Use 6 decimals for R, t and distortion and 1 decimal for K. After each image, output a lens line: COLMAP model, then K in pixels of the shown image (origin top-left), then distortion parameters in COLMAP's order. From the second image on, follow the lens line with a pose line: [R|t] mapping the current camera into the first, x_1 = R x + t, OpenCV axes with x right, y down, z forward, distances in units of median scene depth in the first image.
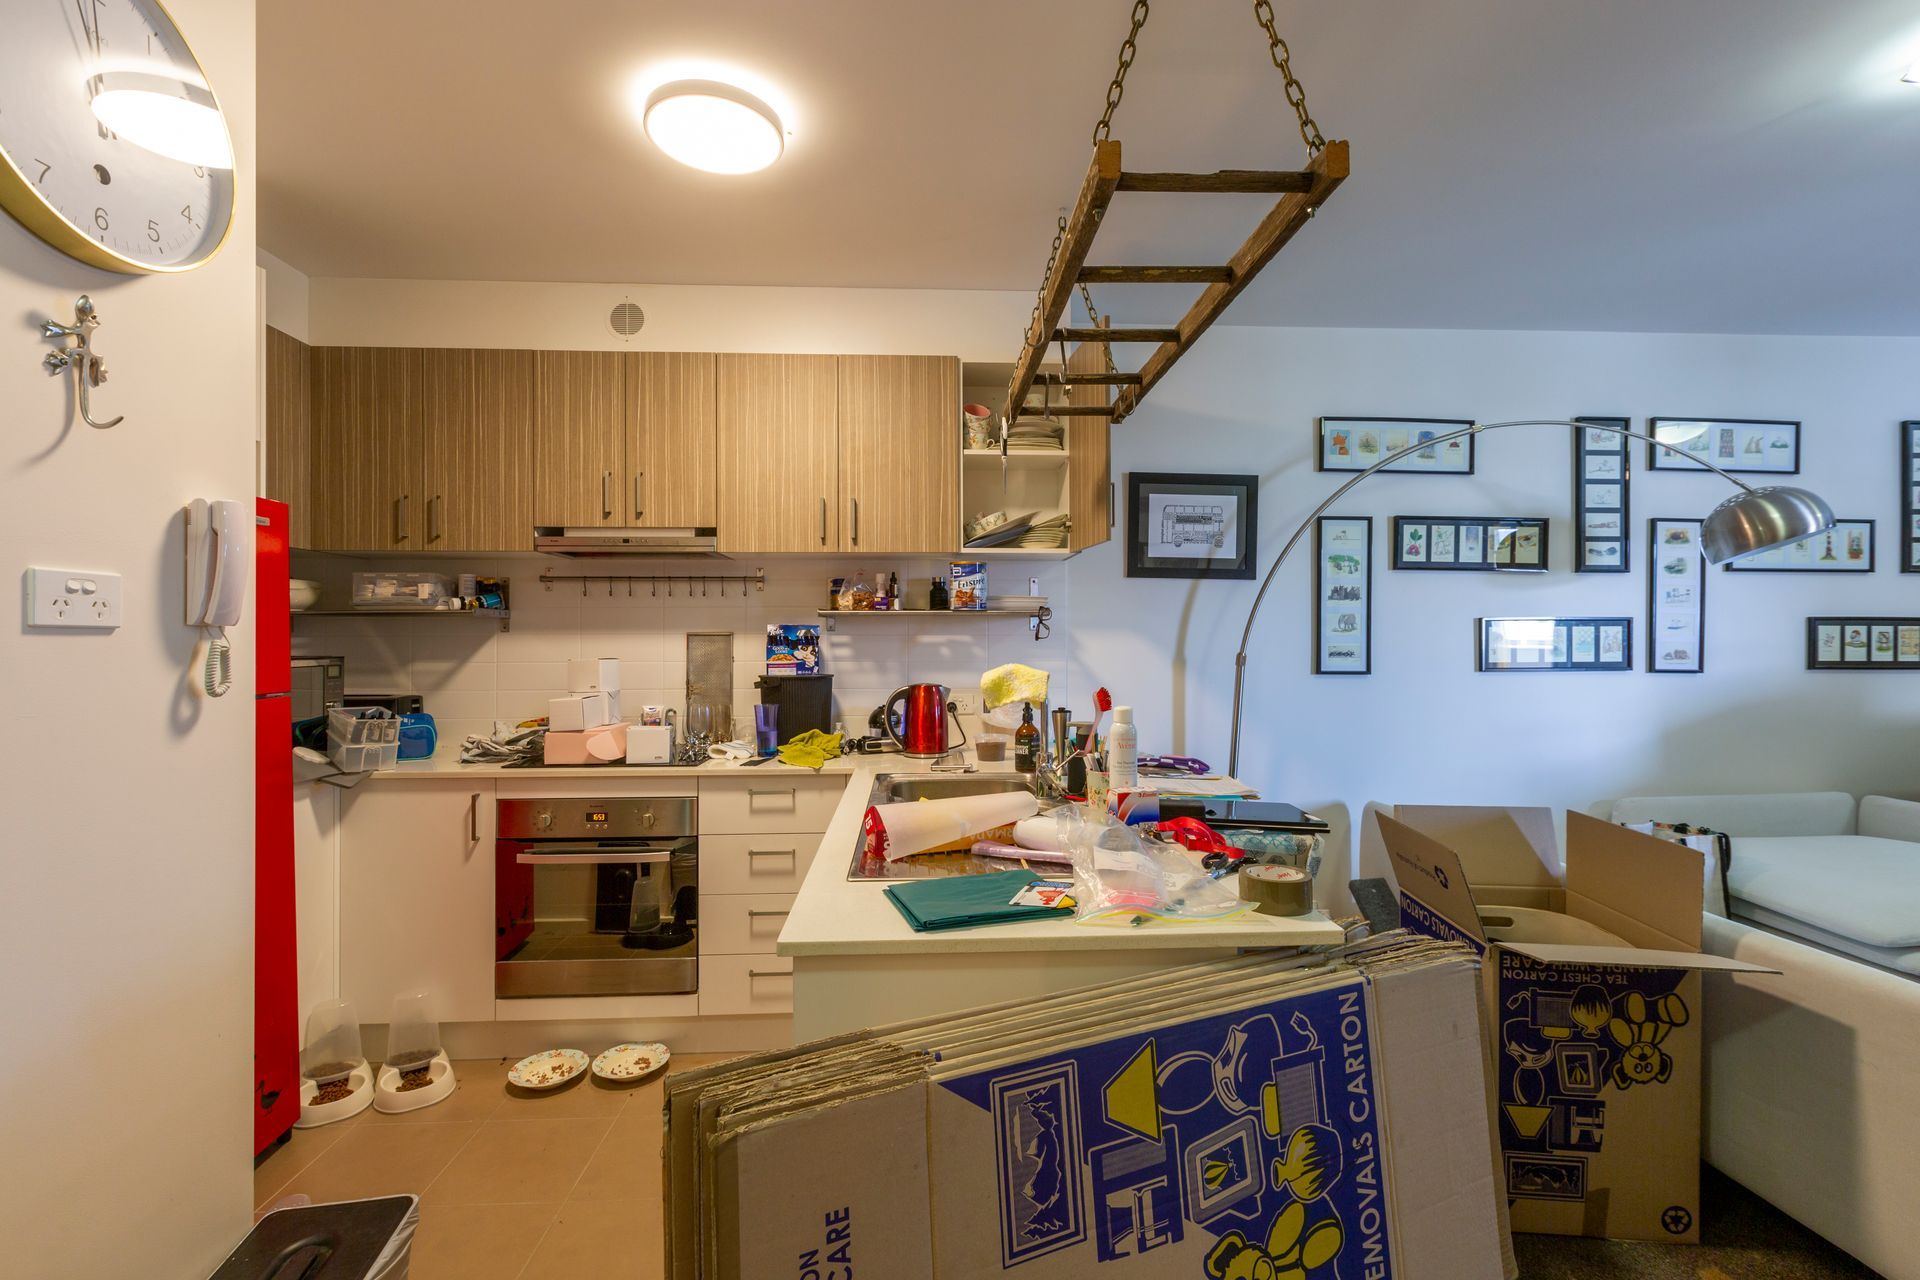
lens RADIAL K [[839.3, 0, 970.1], [0, 839.3, 640.3], [0, 0, 1]] dist [-0.004721, -0.000125]
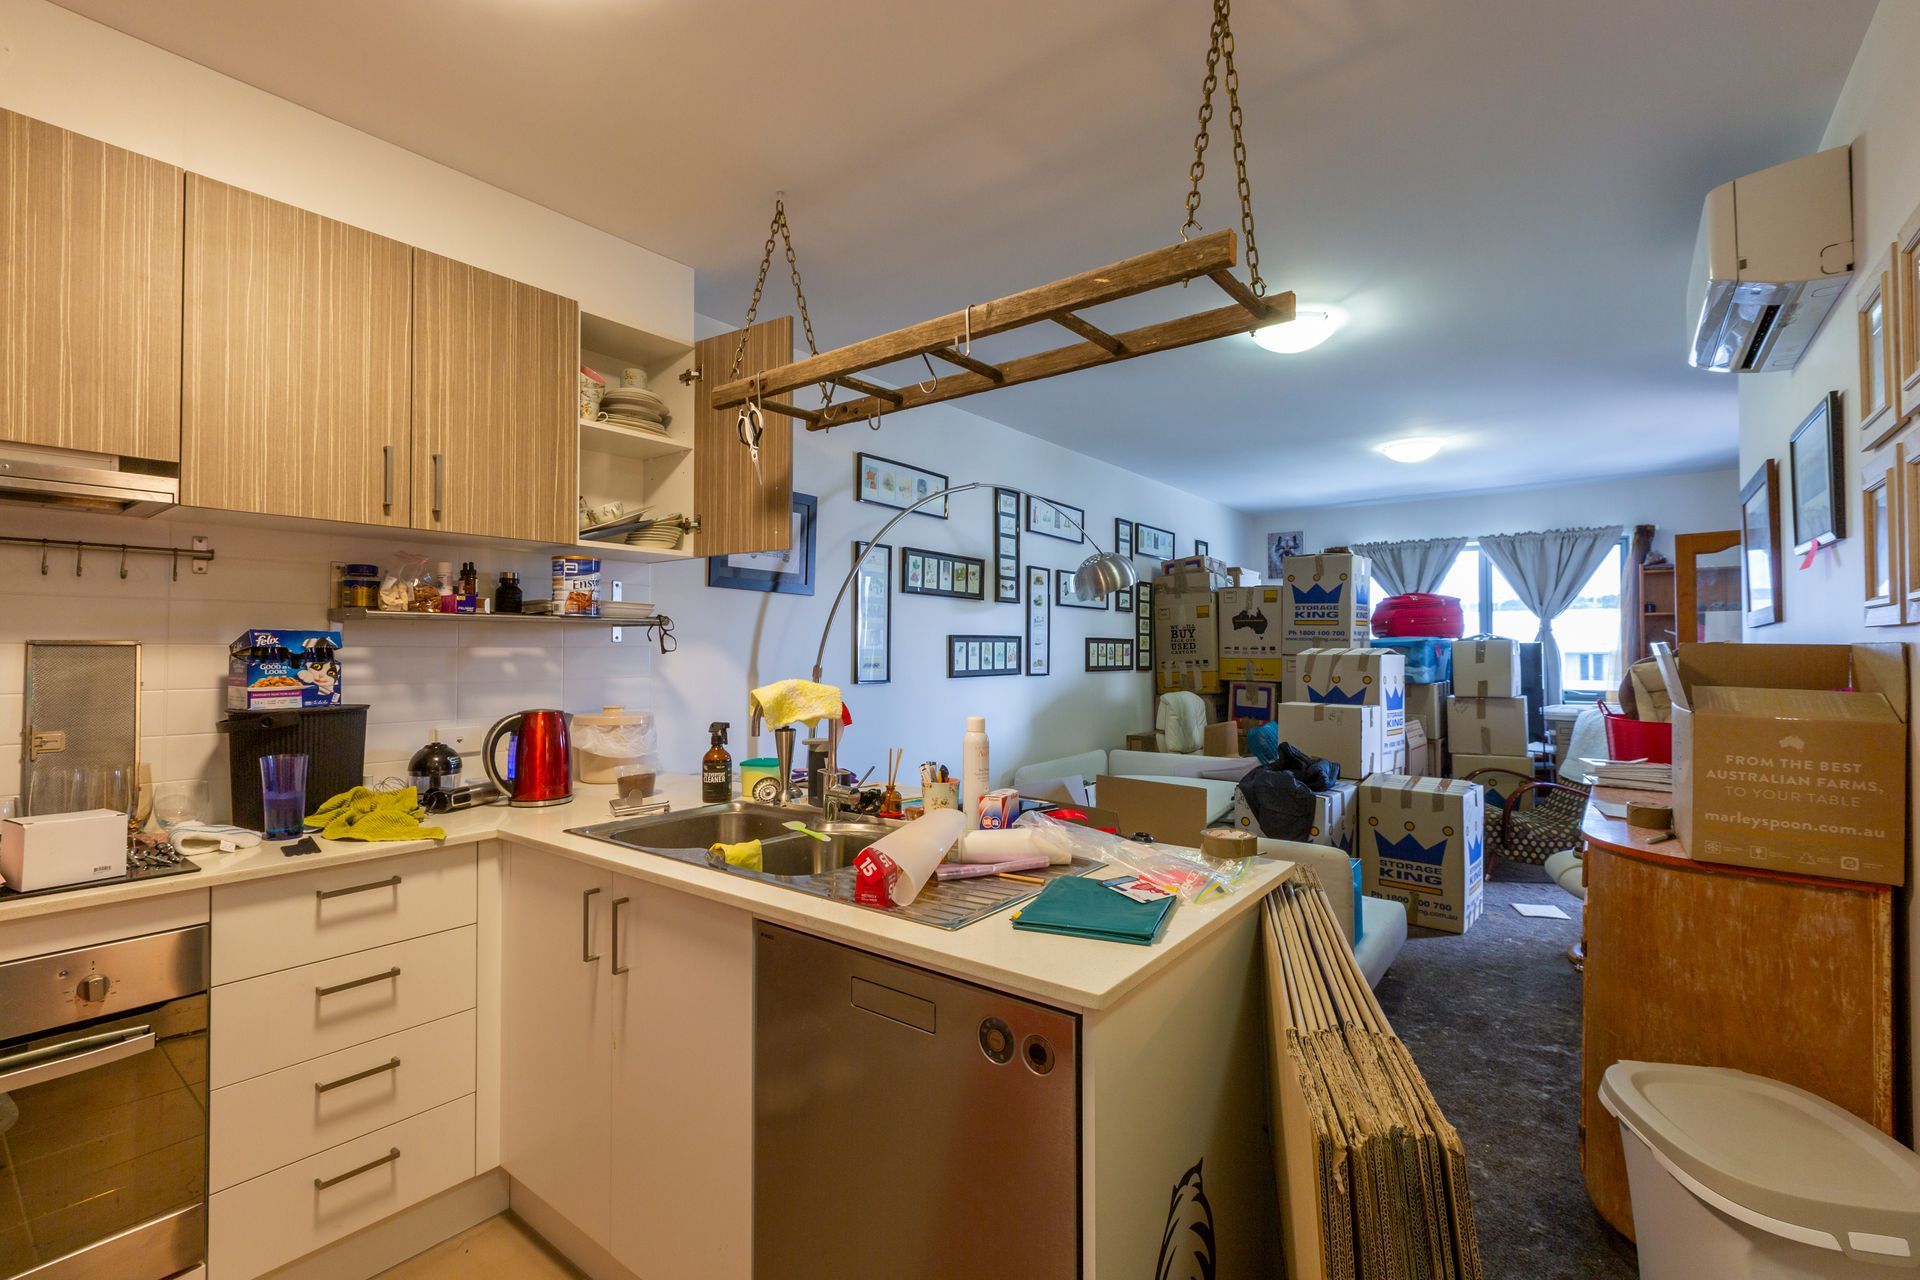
lens RADIAL K [[844.7, 0, 953.5], [0, 844.7, 637.2], [0, 0, 1]] dist [-0.001538, -0.000383]
pose [[0.654565, 0.012764, 0.755898, -0.387316], [0.001976, 0.999825, -0.018595, 0.000048], [-0.756003, 0.013665, 0.654425, 0.198091]]
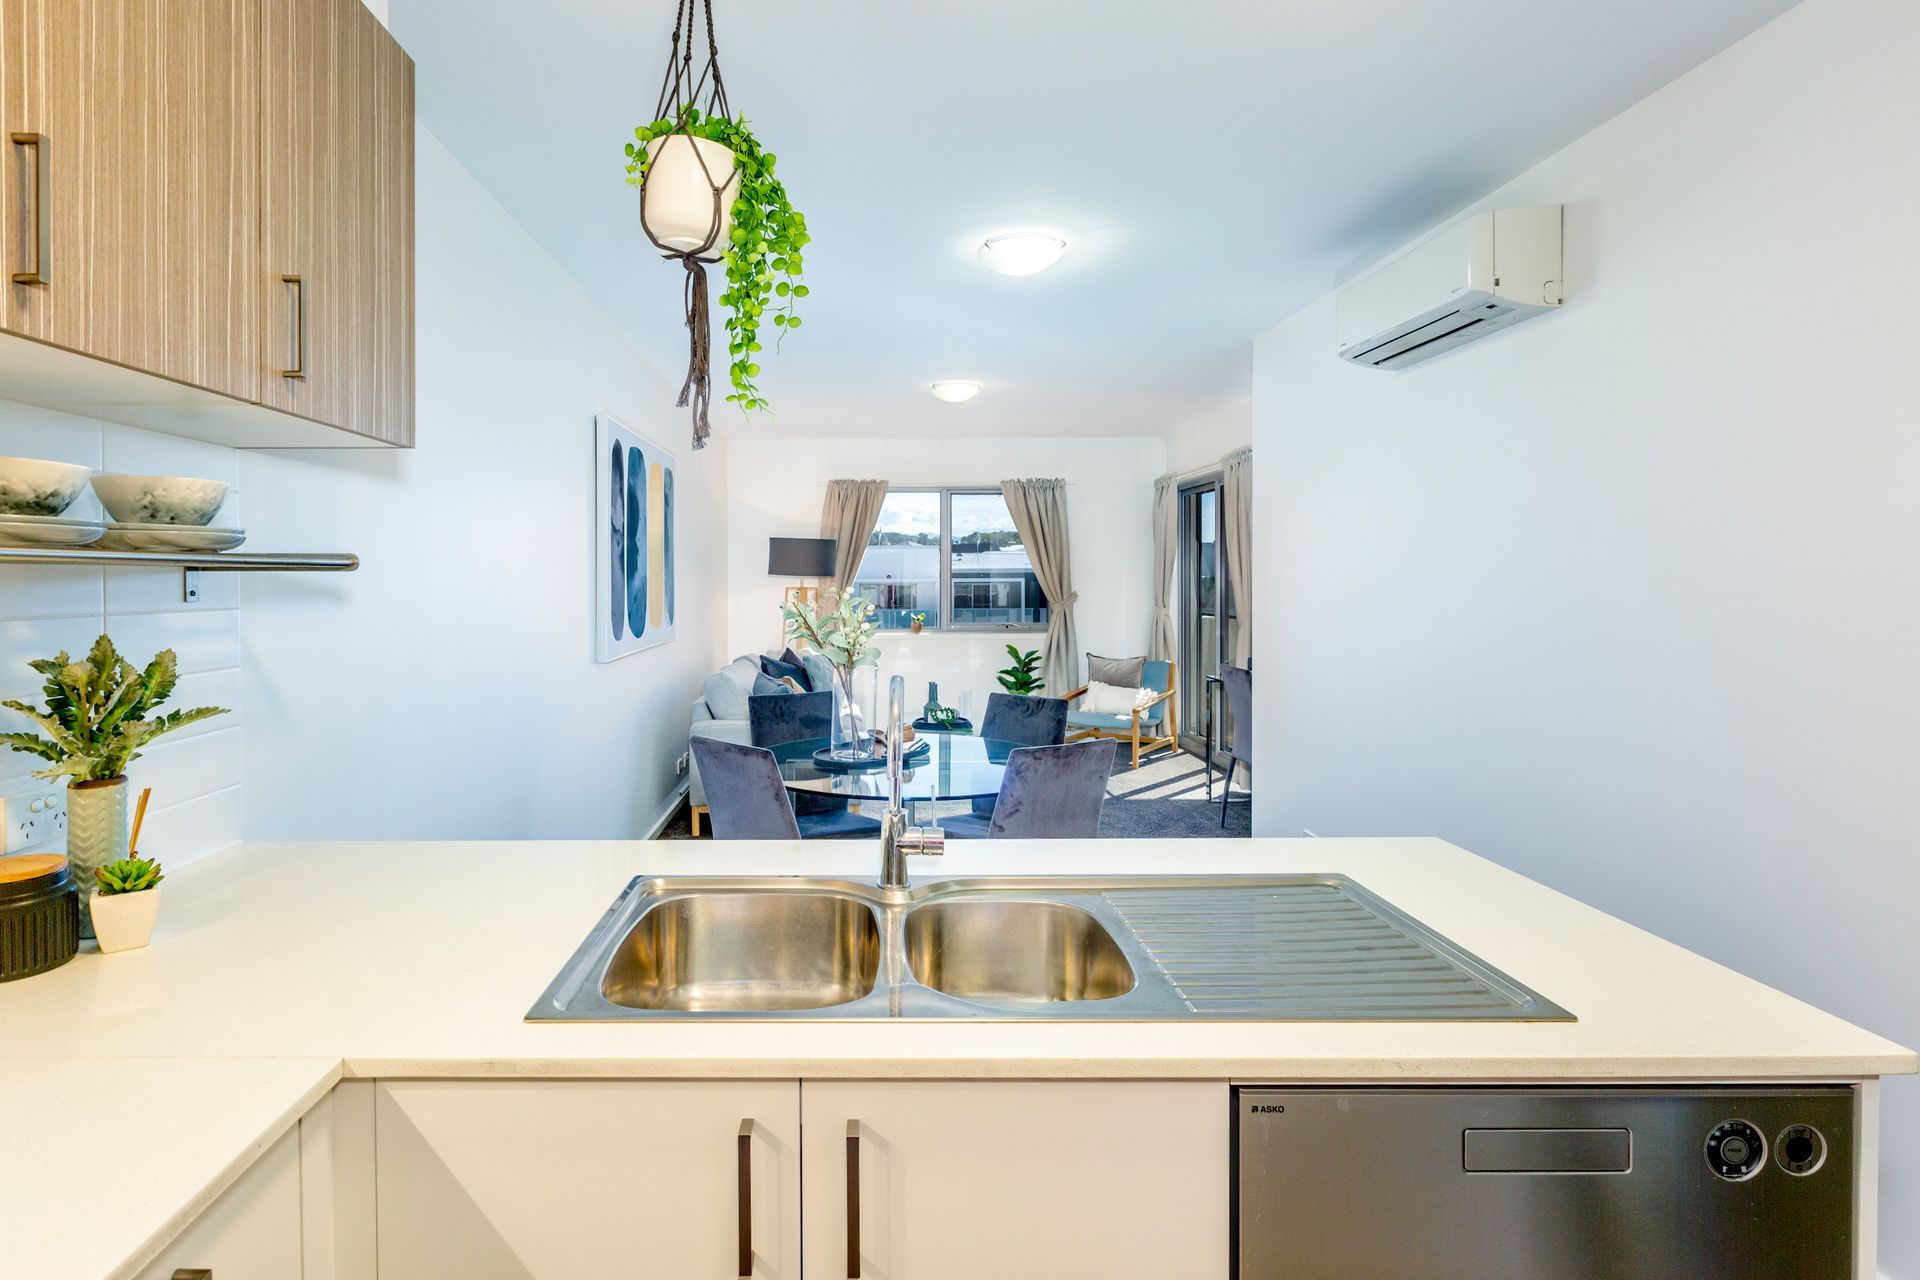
lens RADIAL K [[947.0, 0, 852.7], [0, 947.0, 586.7], [0, 0, 1]] dist [-0.003683, -0.001947]
pose [[0.063680, -0.005952, 0.997953, -0.424180], [0.005665, 0.999968, 0.005602, -0.022092], [-0.997954, 0.005297, 0.063711, 0.703914]]
